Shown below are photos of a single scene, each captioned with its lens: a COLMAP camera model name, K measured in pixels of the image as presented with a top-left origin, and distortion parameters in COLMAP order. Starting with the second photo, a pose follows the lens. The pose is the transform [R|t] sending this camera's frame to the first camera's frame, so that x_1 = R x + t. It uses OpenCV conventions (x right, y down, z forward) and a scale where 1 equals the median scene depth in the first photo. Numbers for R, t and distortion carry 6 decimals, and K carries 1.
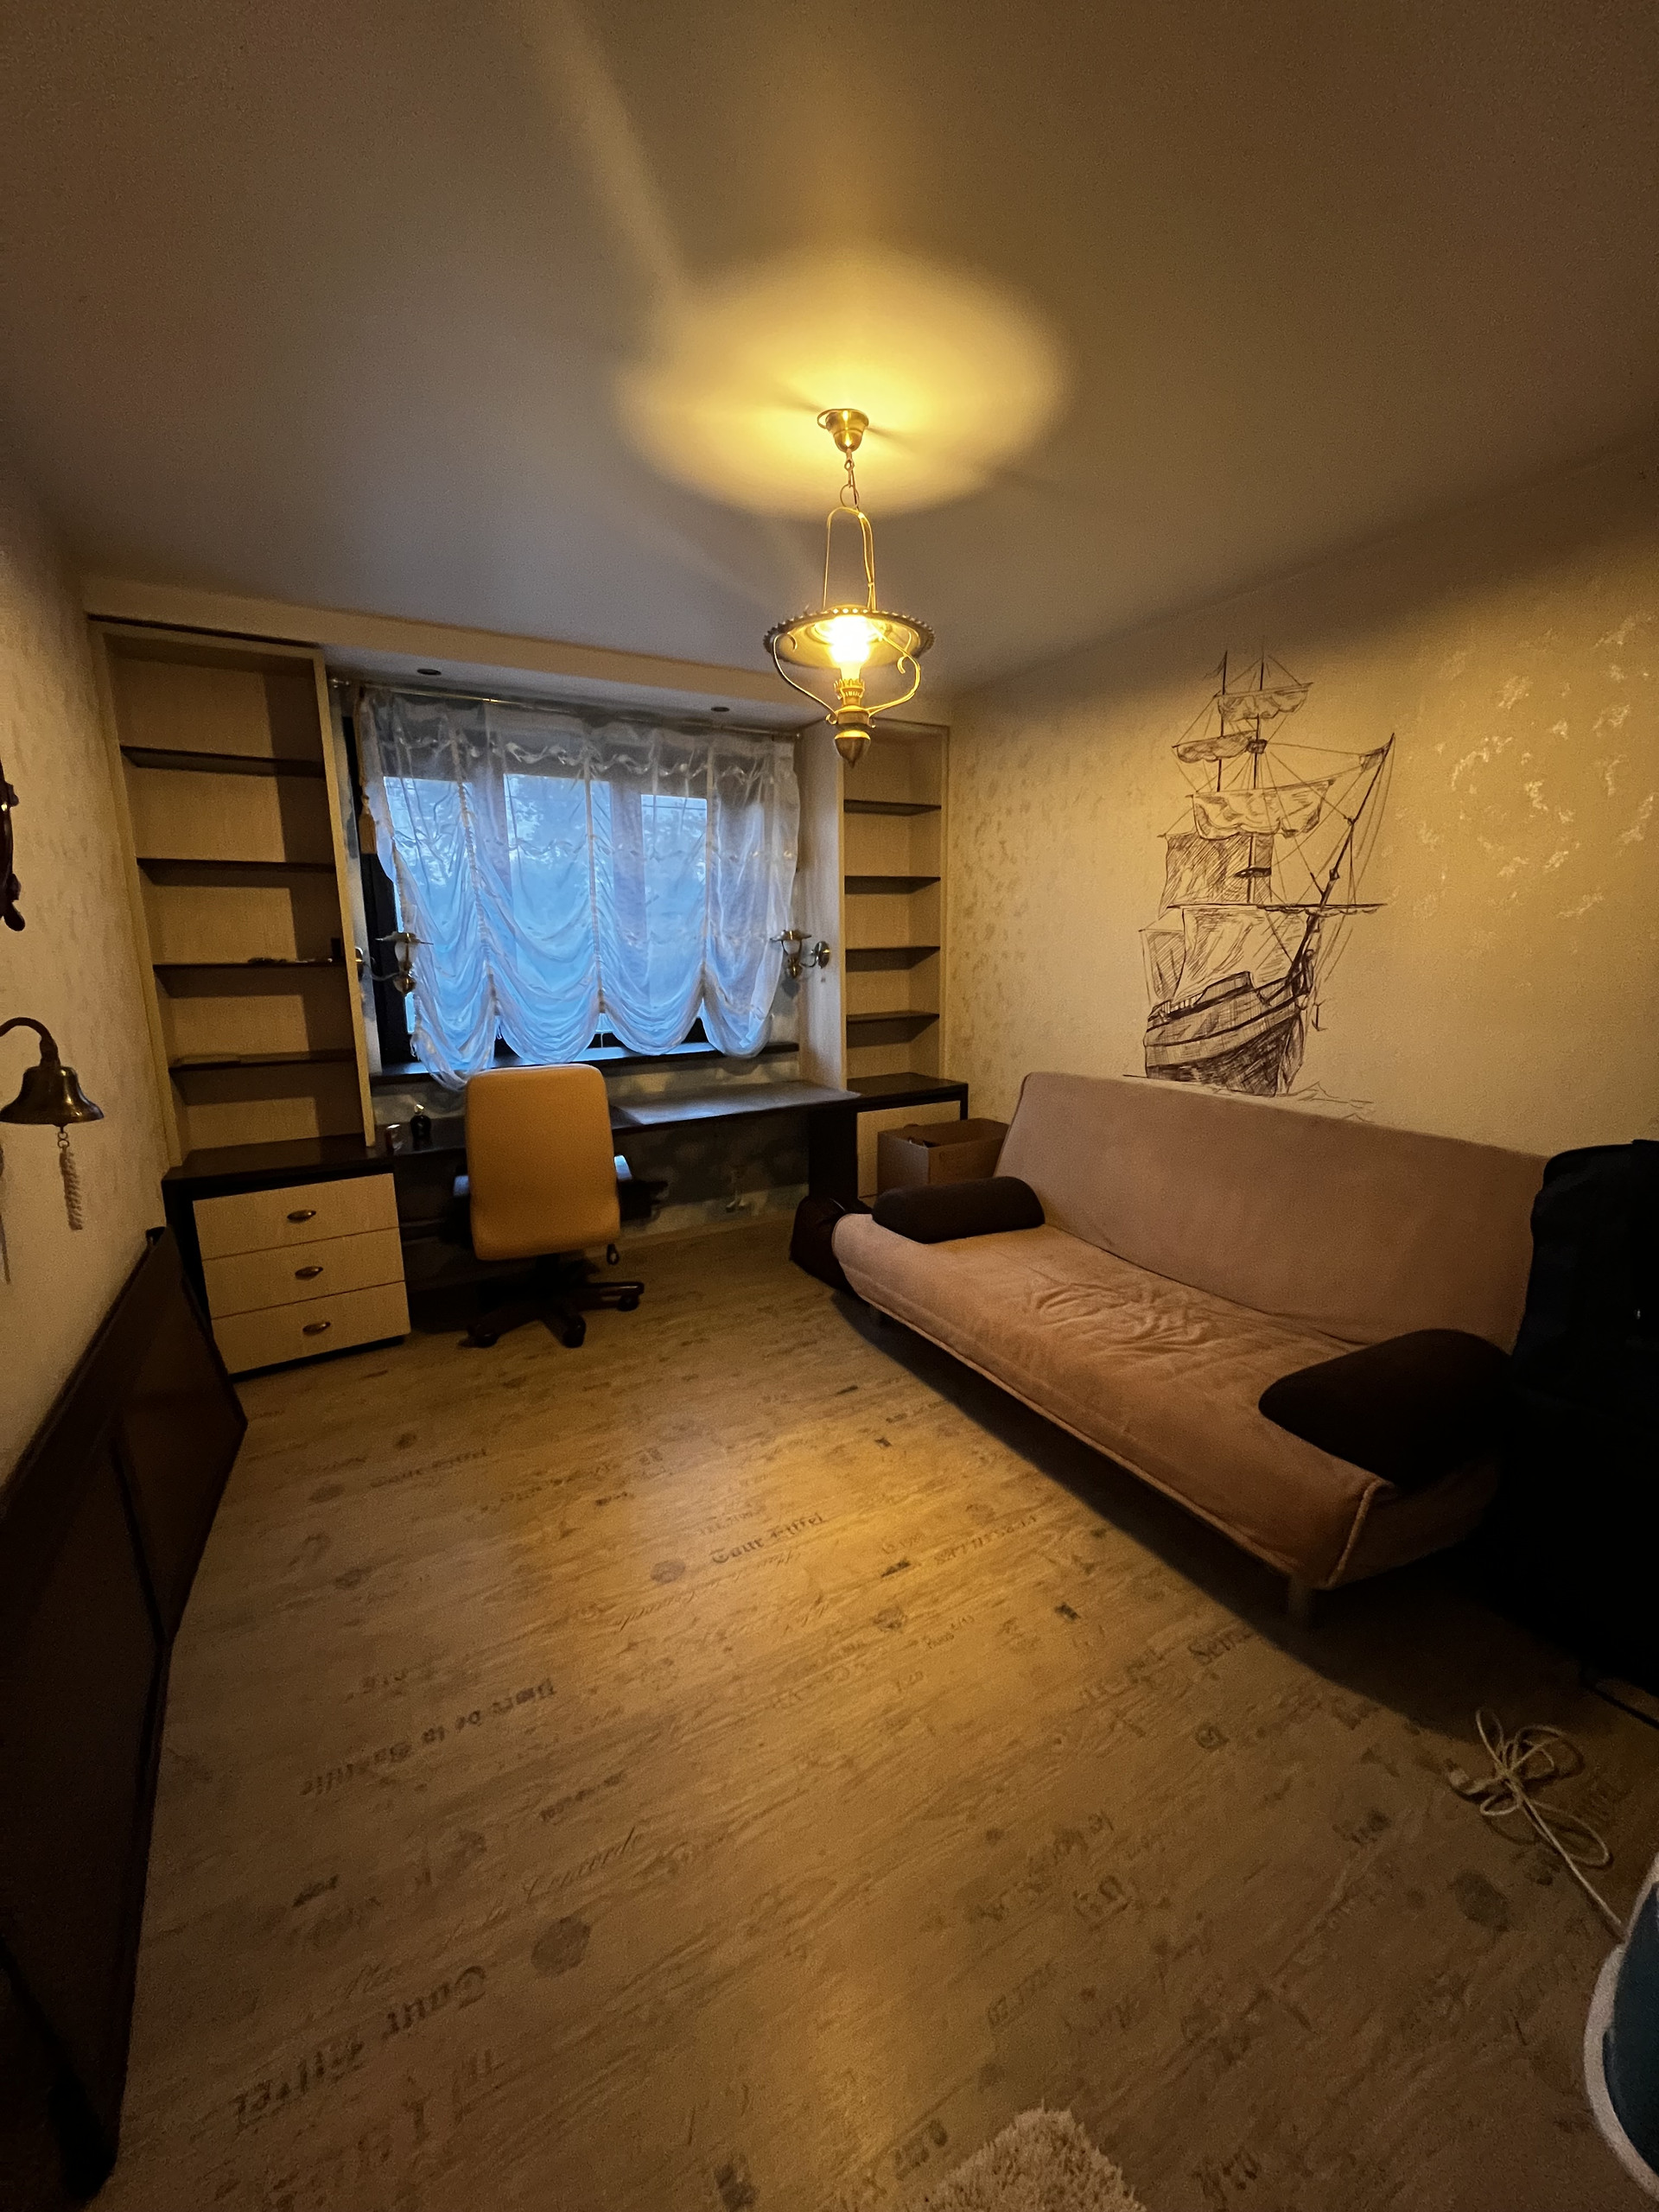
lens RADIAL K [[881.8, 0, 821.1], [0, 881.8, 1104.5], [0, 0, 1]] dist [0.000421, 0.000140]
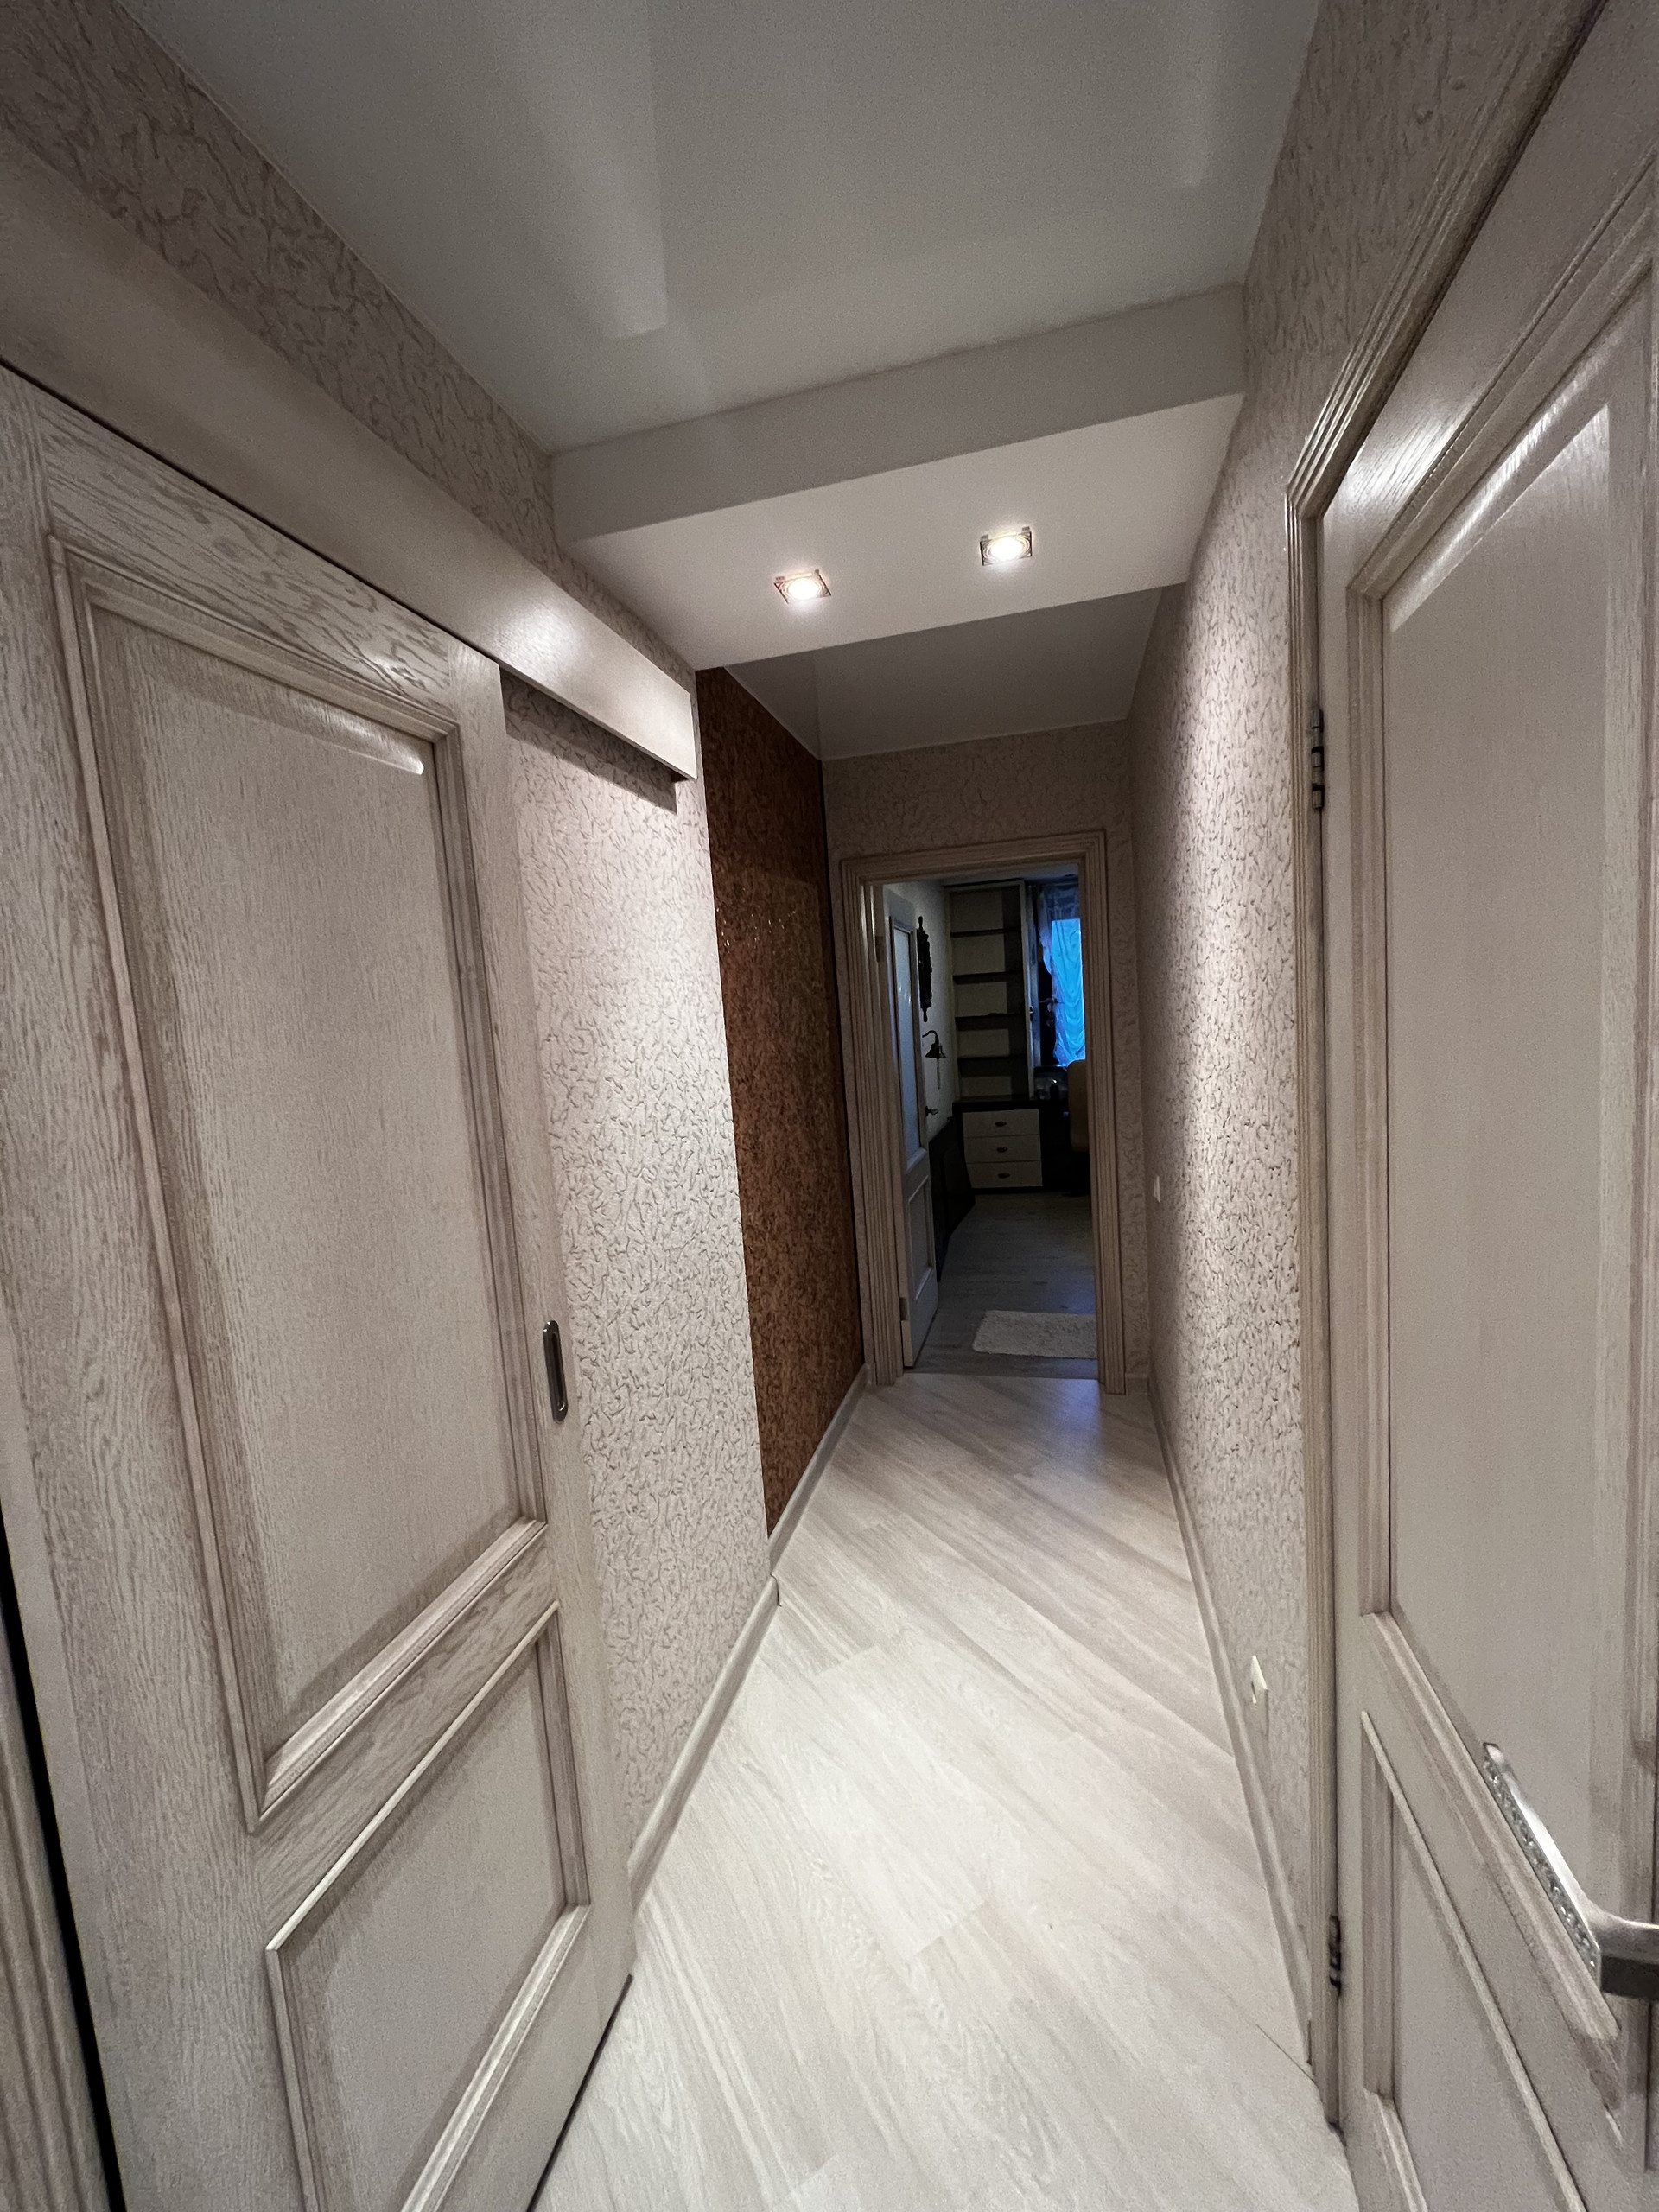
lens RADIAL K [[881.8, 0, 821.1], [0, 881.8, 1104.5], [0, 0, 1]] dist [0.000421, 0.000140]
pose [[0.716268, 0.023916, -0.697415, 0.632657], [-0.064525, 0.997401, -0.032066, 0.168334], [0.694836, 0.067969, 0.715949, -0.910113]]
